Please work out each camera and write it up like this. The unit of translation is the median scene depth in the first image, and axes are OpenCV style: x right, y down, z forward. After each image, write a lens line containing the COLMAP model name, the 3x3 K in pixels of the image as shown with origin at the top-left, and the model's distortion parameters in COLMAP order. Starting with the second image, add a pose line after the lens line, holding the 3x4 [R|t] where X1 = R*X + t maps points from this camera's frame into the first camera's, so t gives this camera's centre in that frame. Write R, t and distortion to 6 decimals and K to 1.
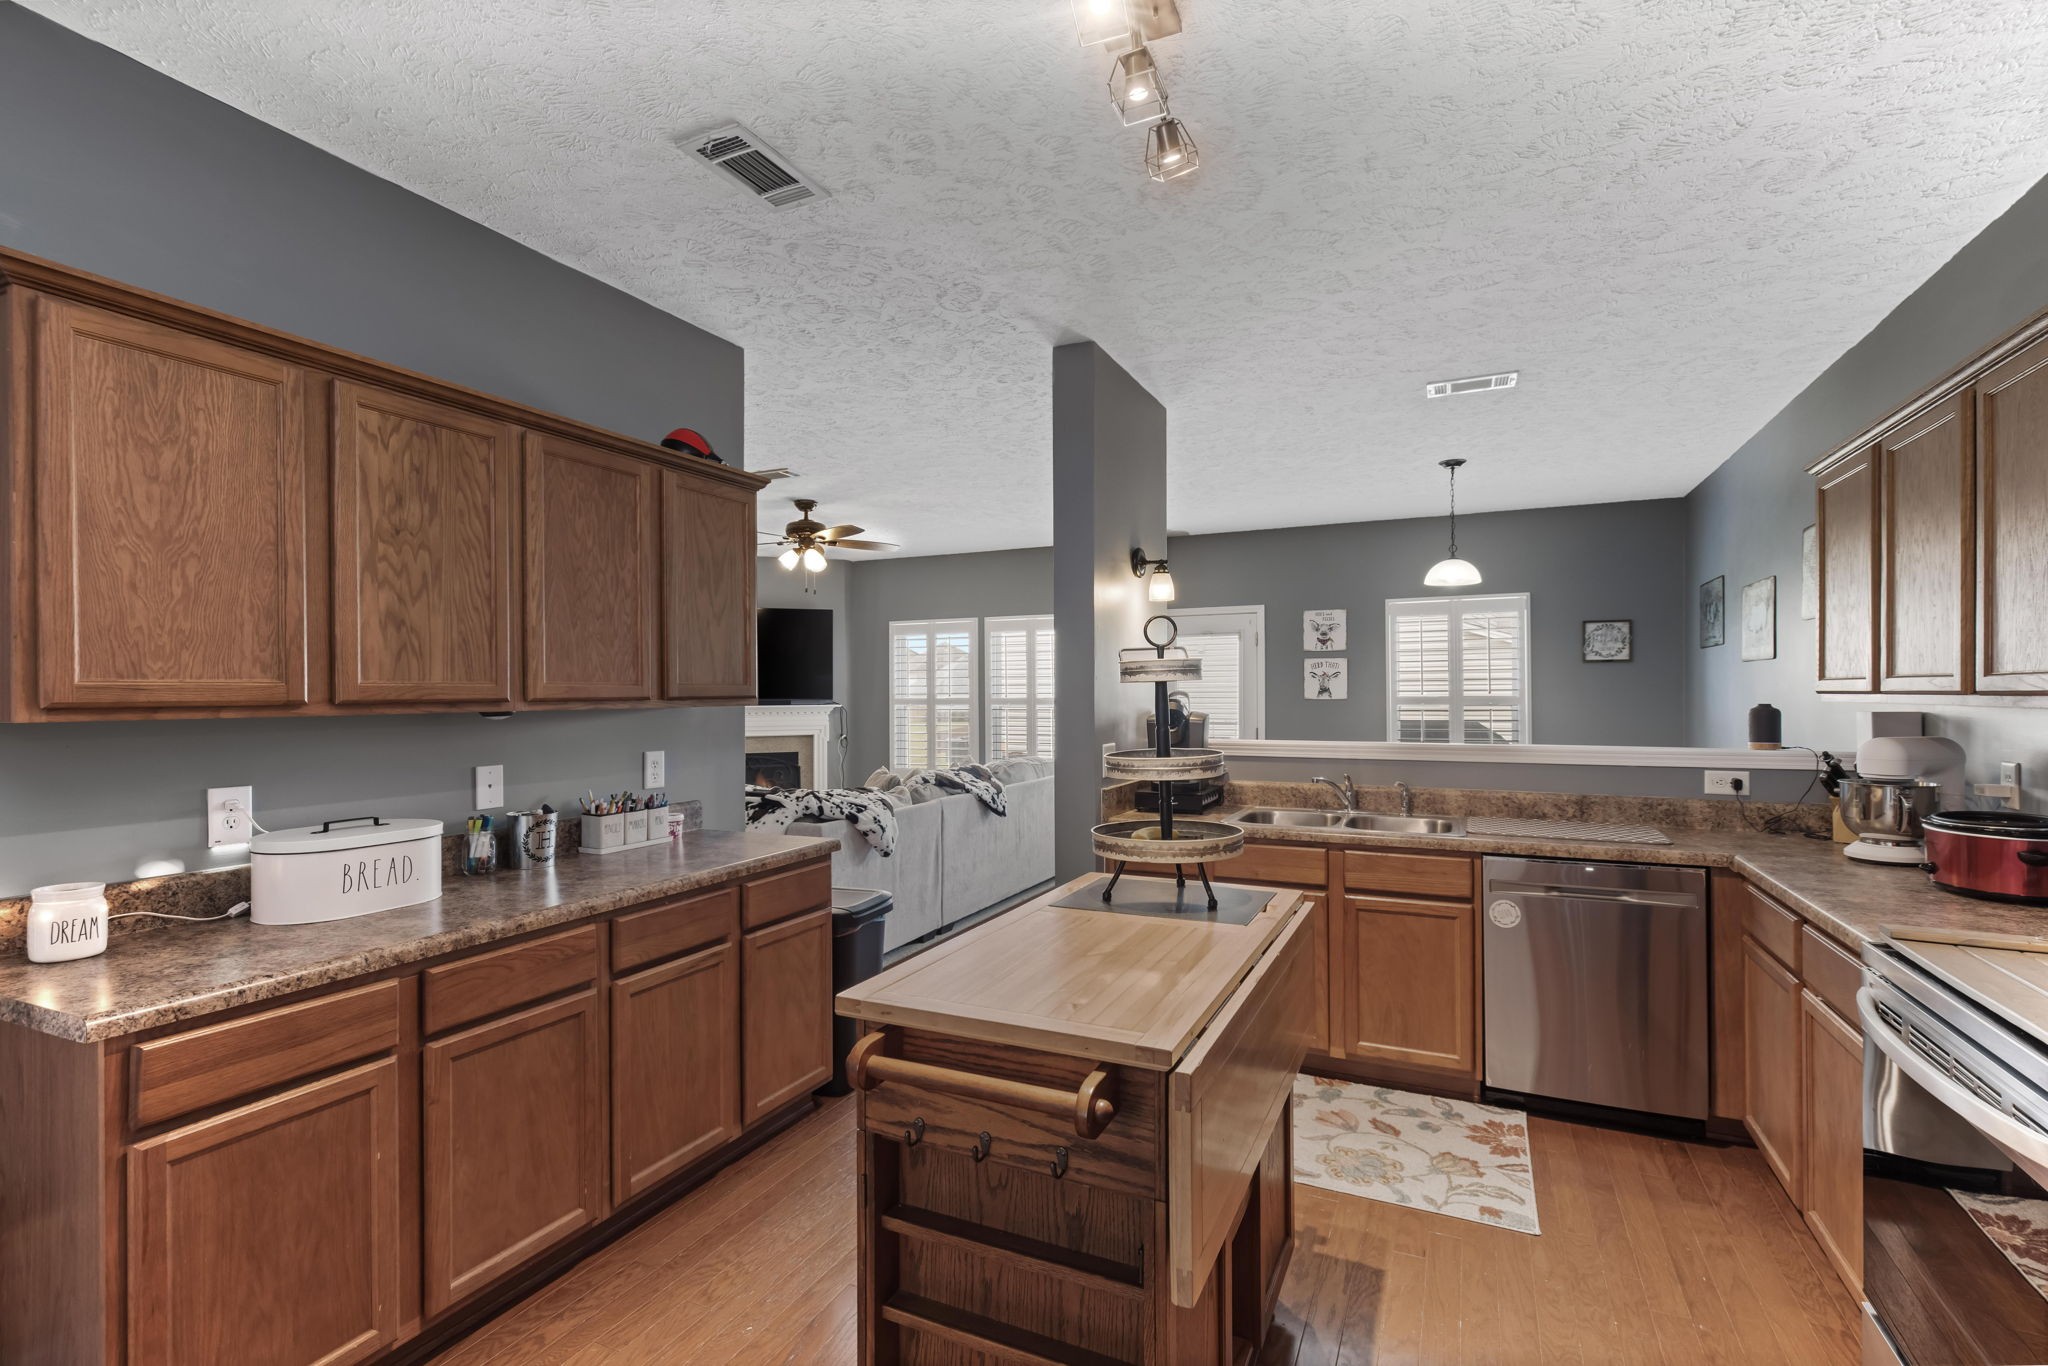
lens RADIAL K [[926.9, 0, 1038.7], [0, 926.9, 690.0], [0, 0, 1]] dist [0.007667, -0.000184]
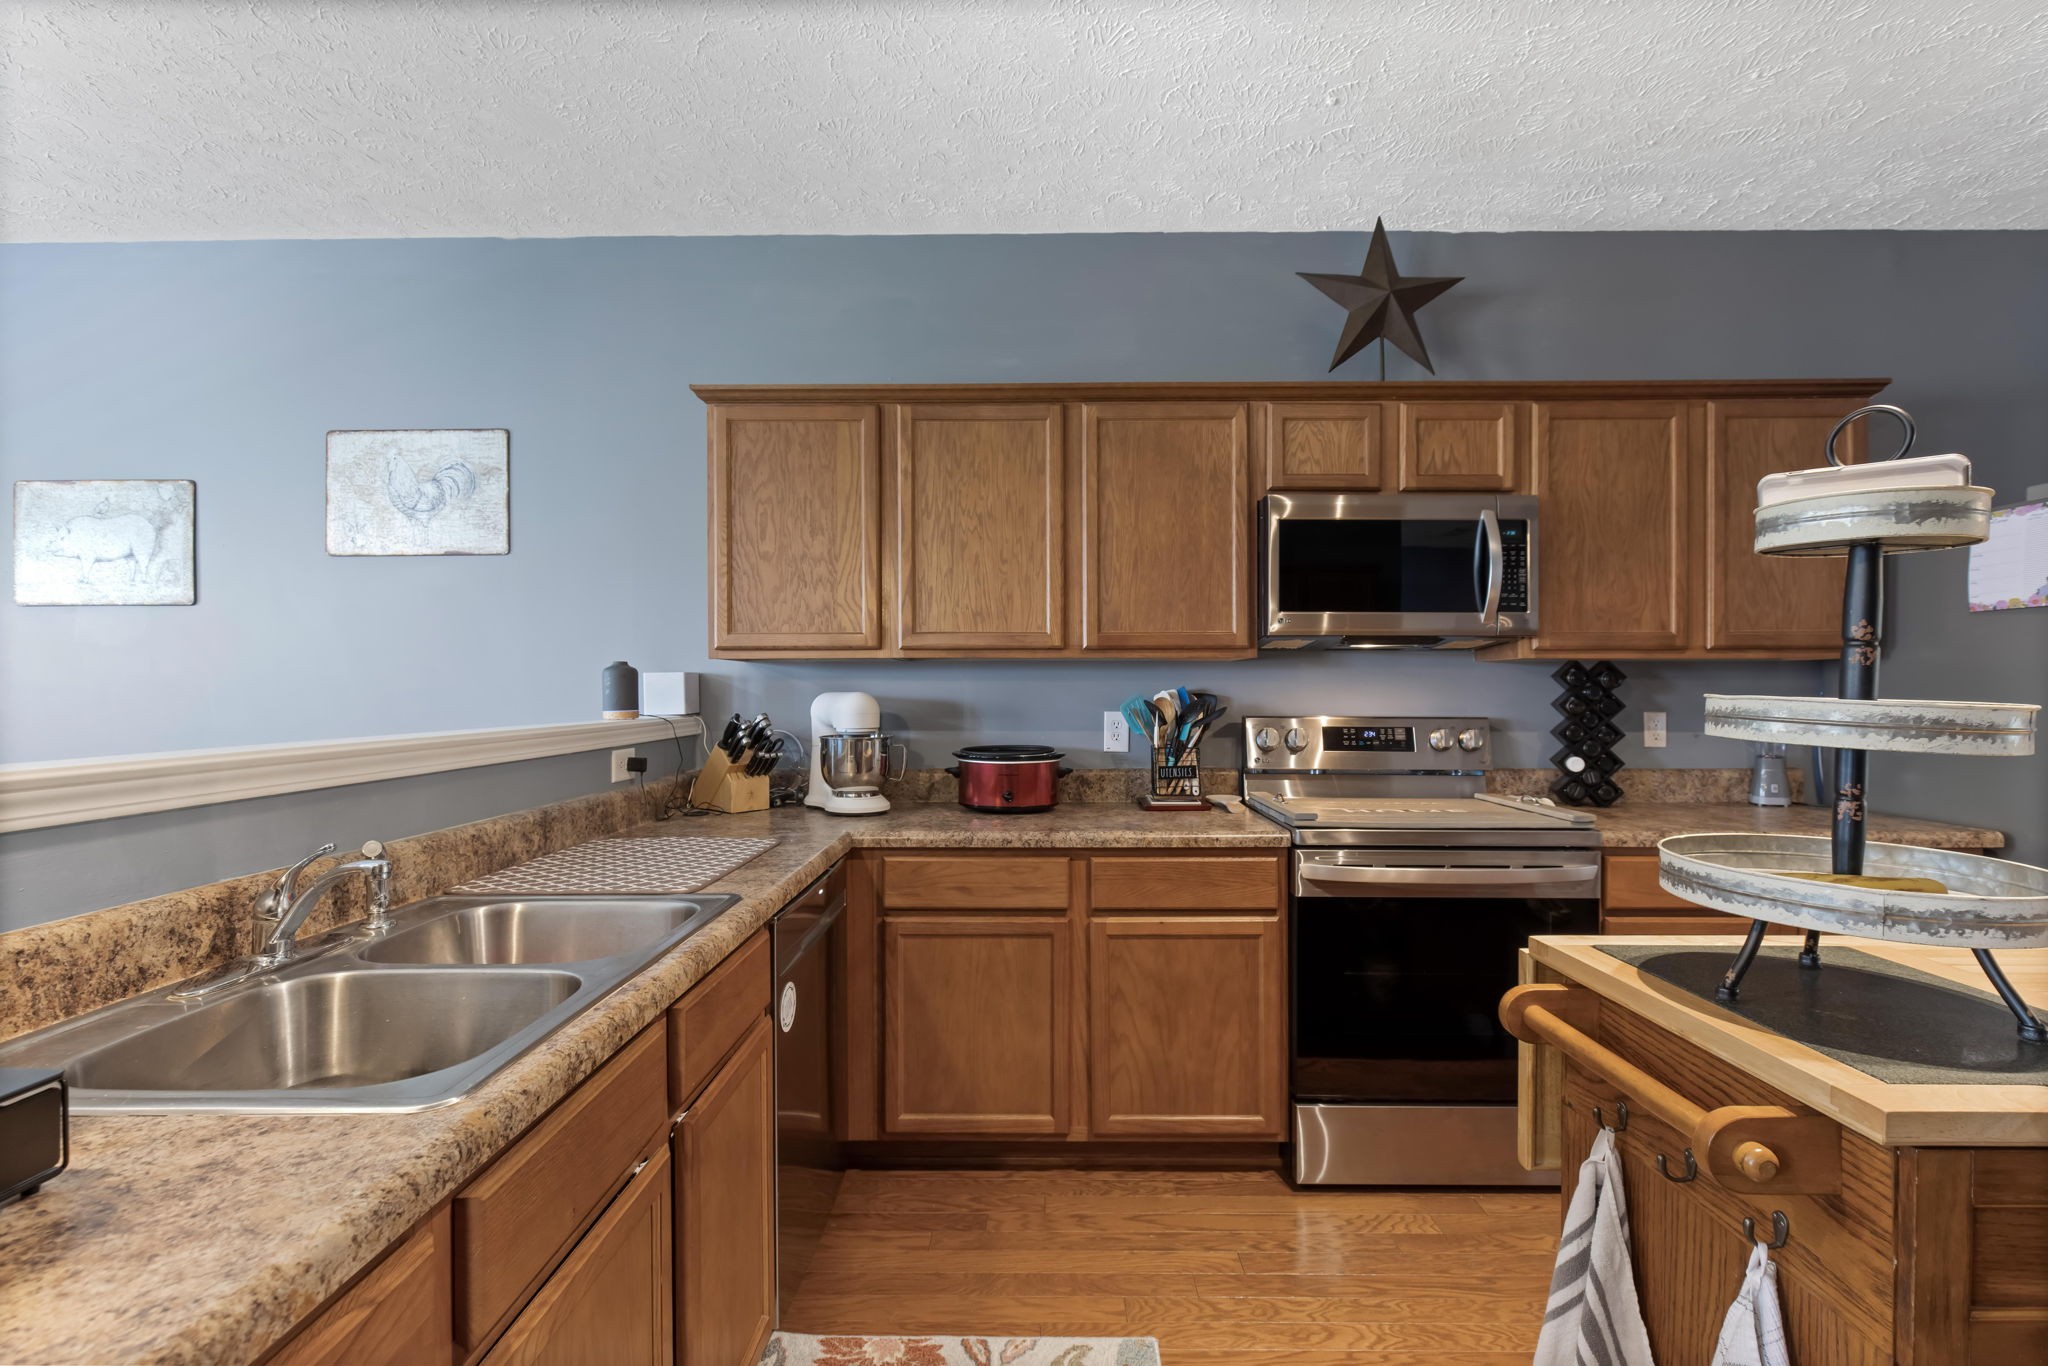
lens RADIAL K [[926.9, 0, 1038.7], [0, 926.9, 690.0], [0, 0, 1]] dist [0.007667, -0.000184]
pose [[-0.416561, 0.000694, 0.909108, -0.035353], [0.000861, 1.000000, -0.000369, 0.017430], [-0.909108, 0.000629, -0.416561, 0.438634]]
